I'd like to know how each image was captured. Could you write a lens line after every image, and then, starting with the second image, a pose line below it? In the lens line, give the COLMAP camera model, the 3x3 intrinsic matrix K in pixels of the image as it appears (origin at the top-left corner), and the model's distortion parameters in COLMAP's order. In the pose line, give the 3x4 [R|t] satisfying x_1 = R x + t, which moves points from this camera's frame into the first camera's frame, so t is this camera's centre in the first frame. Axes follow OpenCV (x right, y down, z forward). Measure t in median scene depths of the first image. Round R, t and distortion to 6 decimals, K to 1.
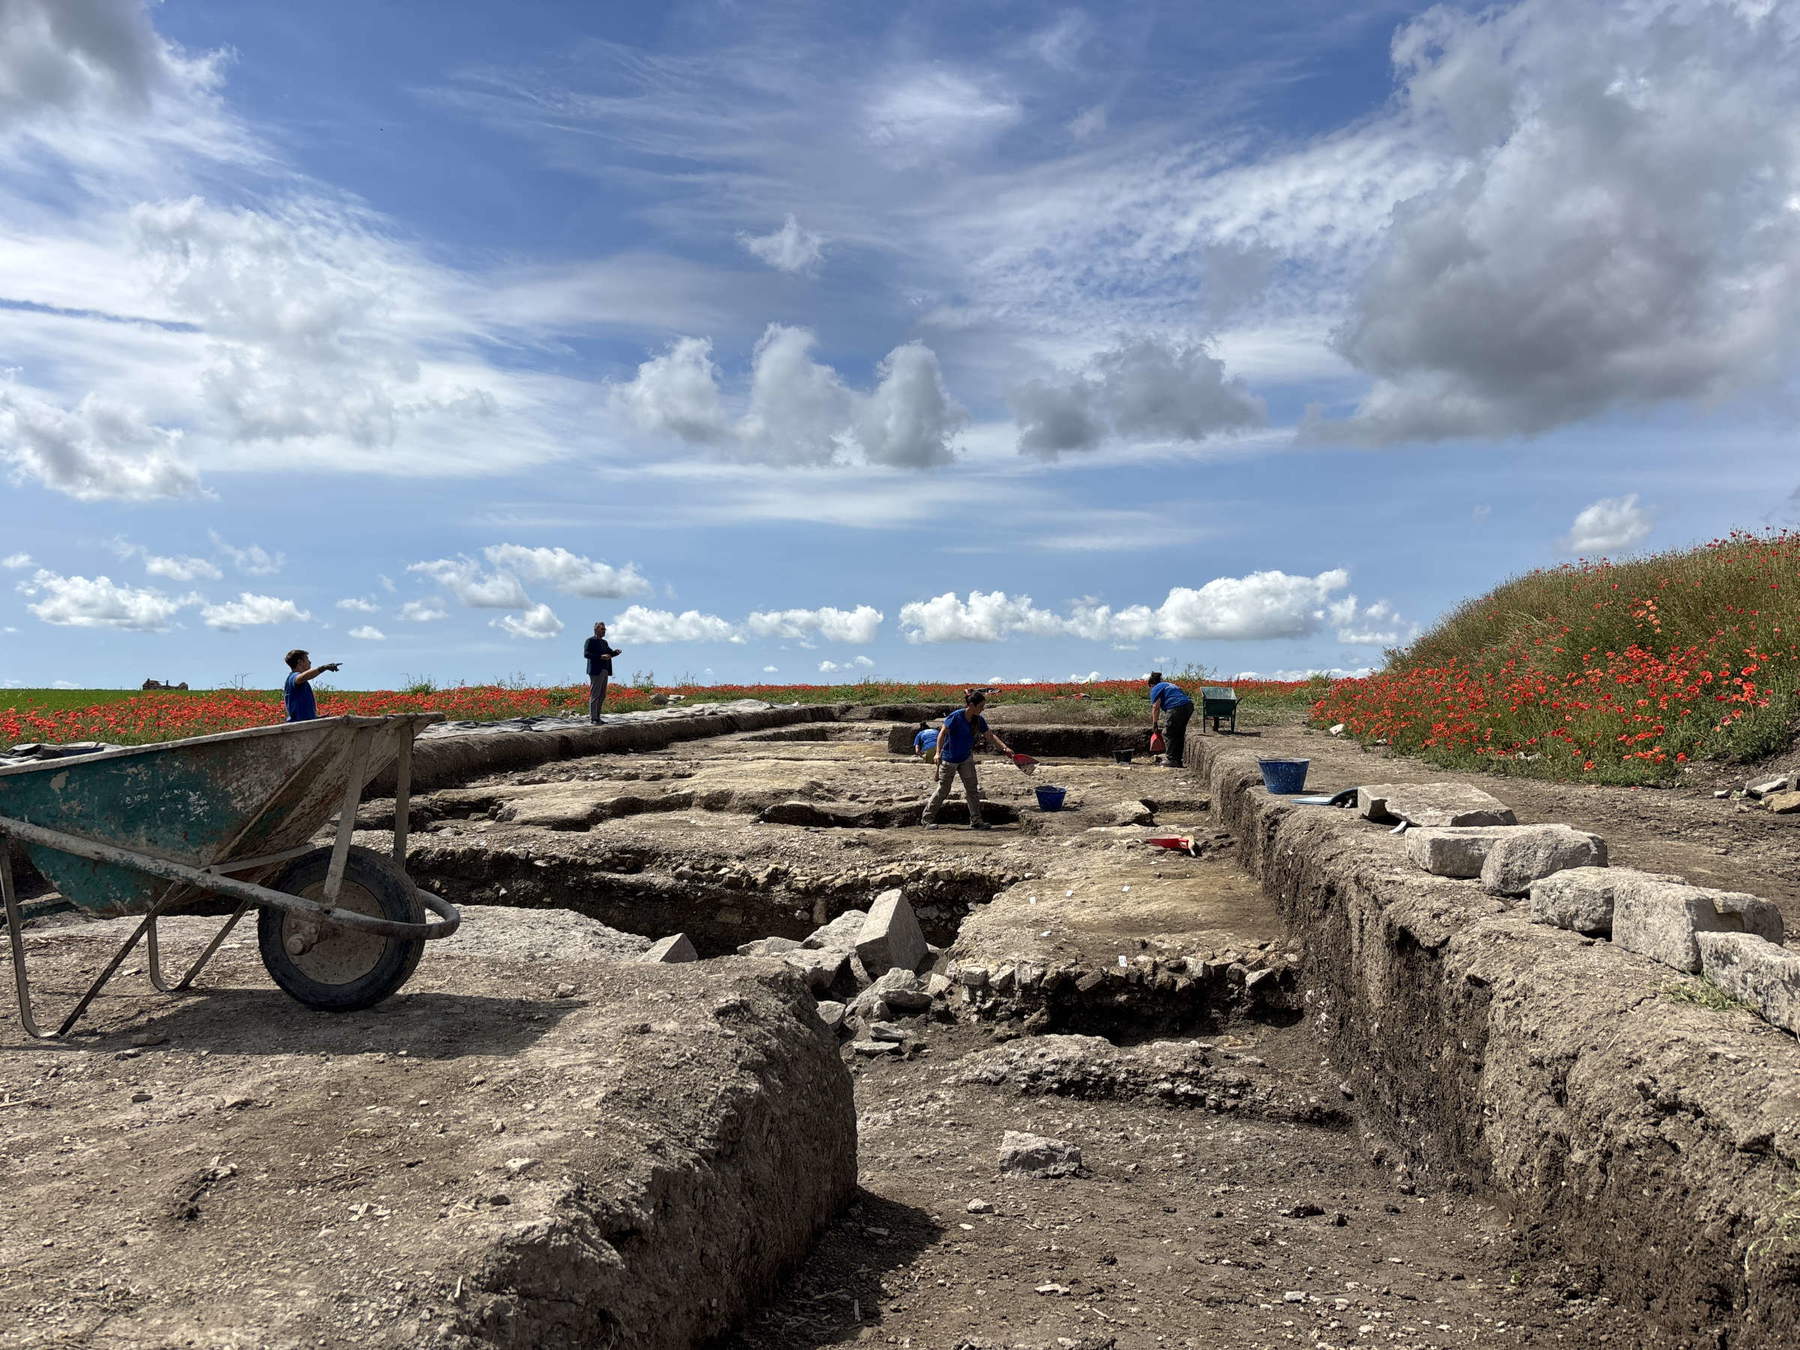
lens RADIAL K [[1363.2, 0, 900.0], [0, 1363.2, 675.0], [0, 0, 1]] dist [0.078270, -0.109264]
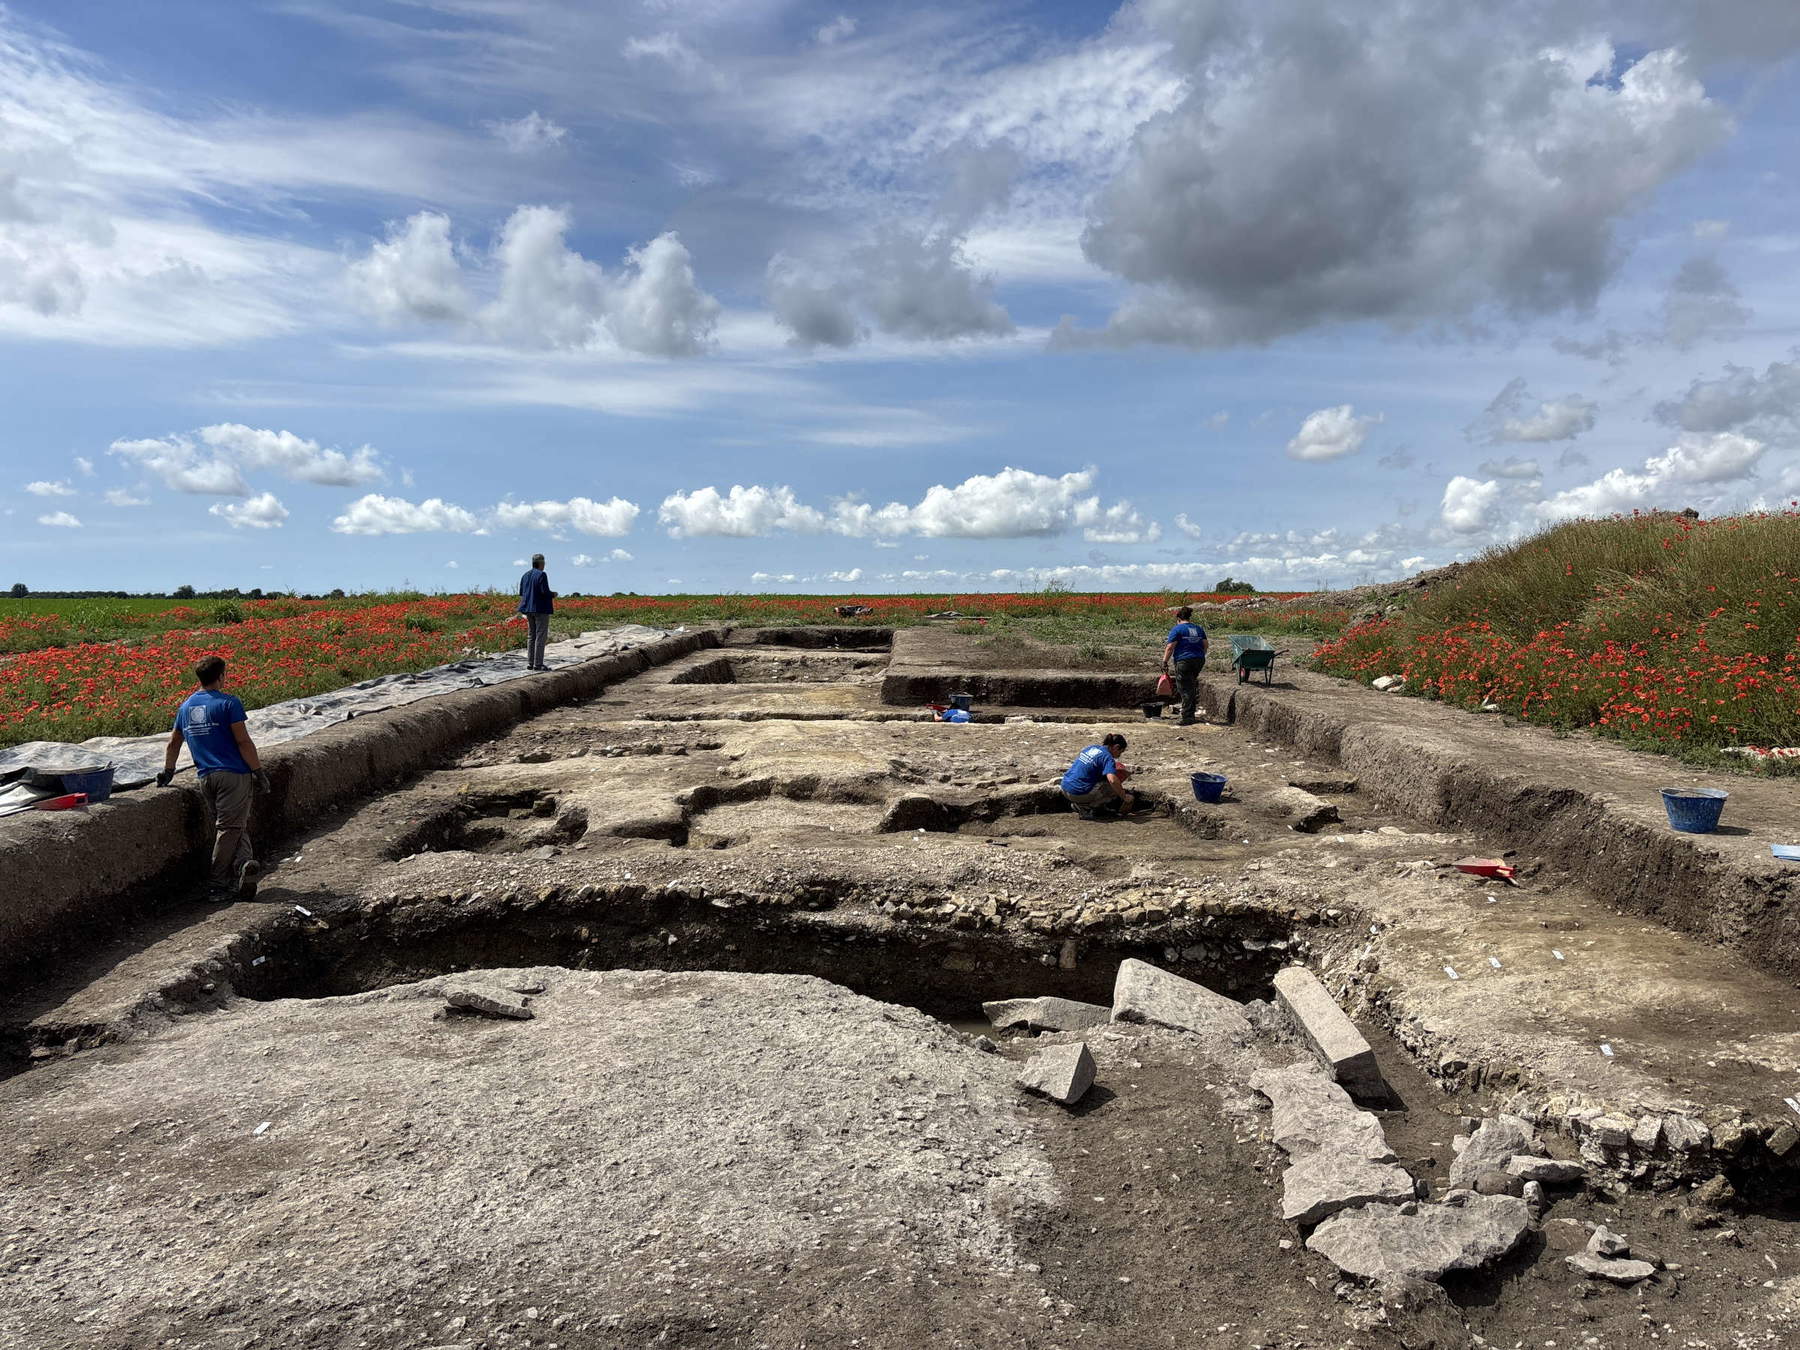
lens RADIAL K [[1363.7, 0, 897.2], [0, 1363.7, 646.3], [0, 0, 1]] dist [0.080634, -0.096381]
pose [[0.984955, -0.004330, 0.172755, -0.227594], [-0.005270, 0.998468, 0.055076, -0.047322], [-0.172729, -0.055158, 0.983424, 0.140474]]
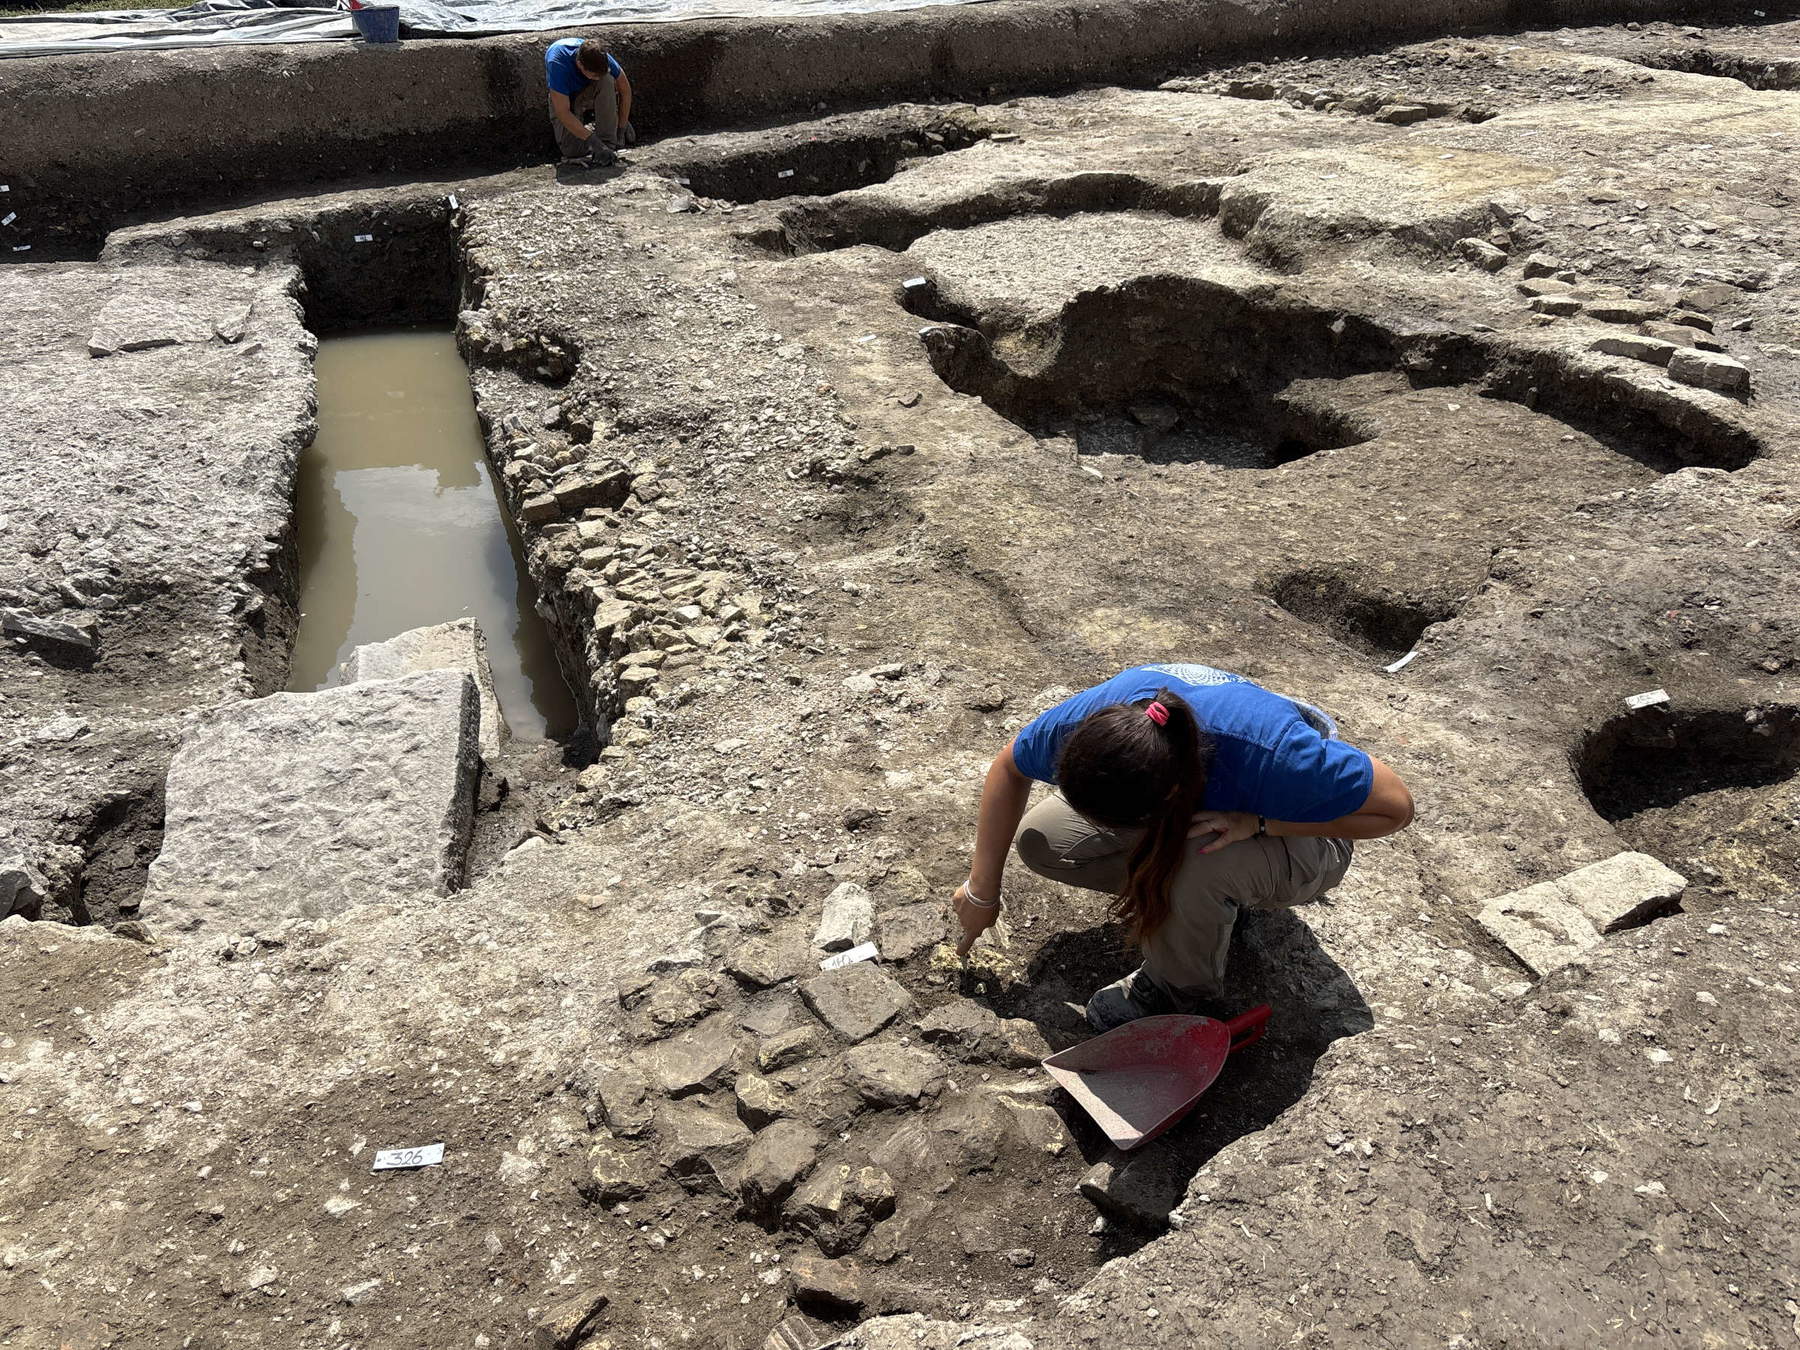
lens RADIAL K [[1379.3, 0, 900.0], [0, 1379.3, 675.0], [0, 0, 1]] dist [0.030475, -0.032148]
pose [[0.494265, 0.453742, -0.741499, 0.237731], [0.017532, 0.847597, 0.530352, -0.029758], [0.869134, -0.275134, 0.410982, 0.667186]]
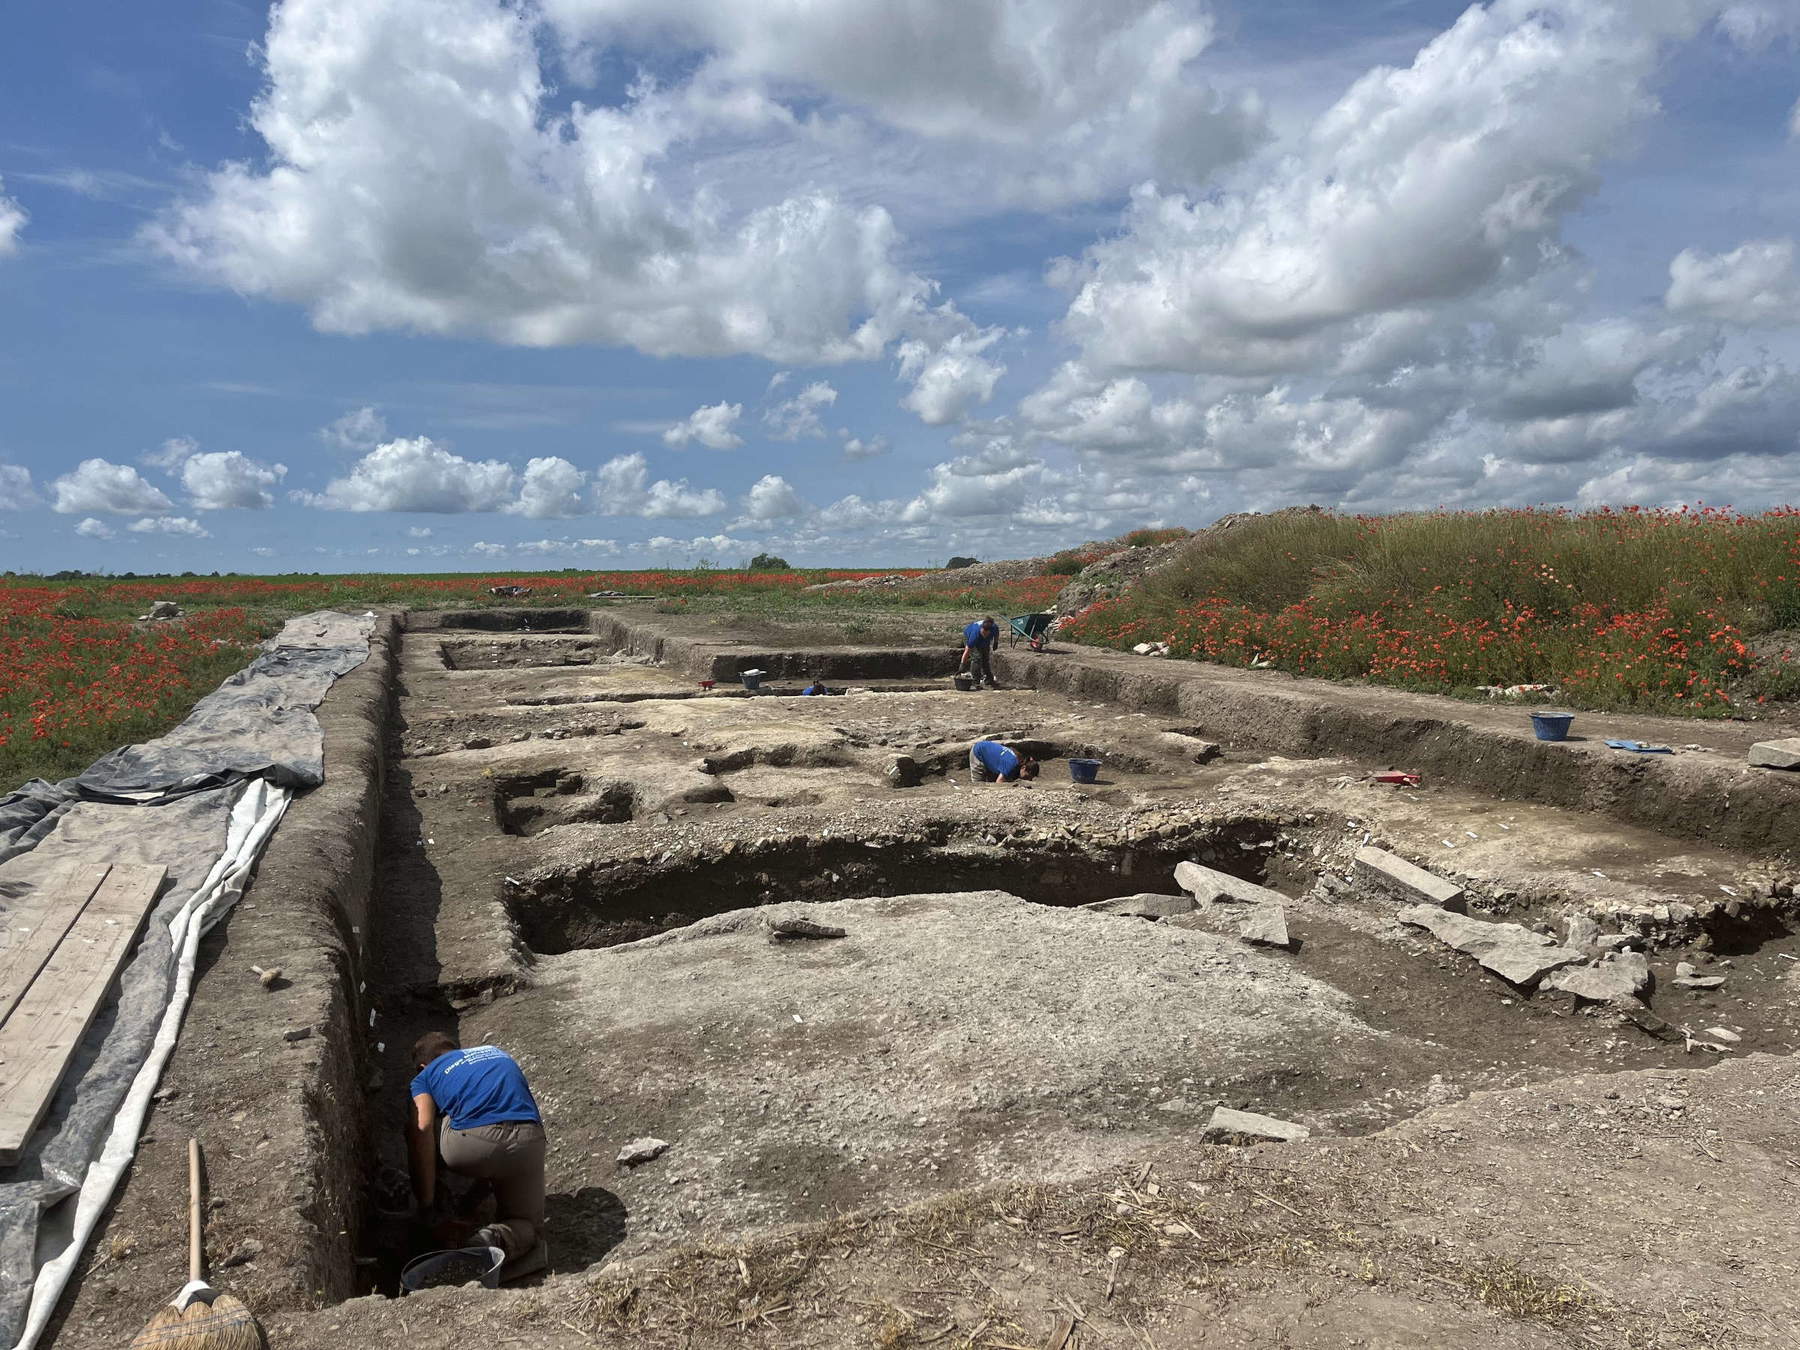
lens RADIAL K [[1371.6, 0, 900.0], [0, 1371.6, 675.0], [0, 0, 1]] dist [0.086764, -0.098265]
pose [[0.866041, -0.044041, 0.498030, -0.559405], [-0.002733, 0.995681, 0.092801, -0.059124], [-0.499966, -0.081731, 0.862180, 0.109685]]
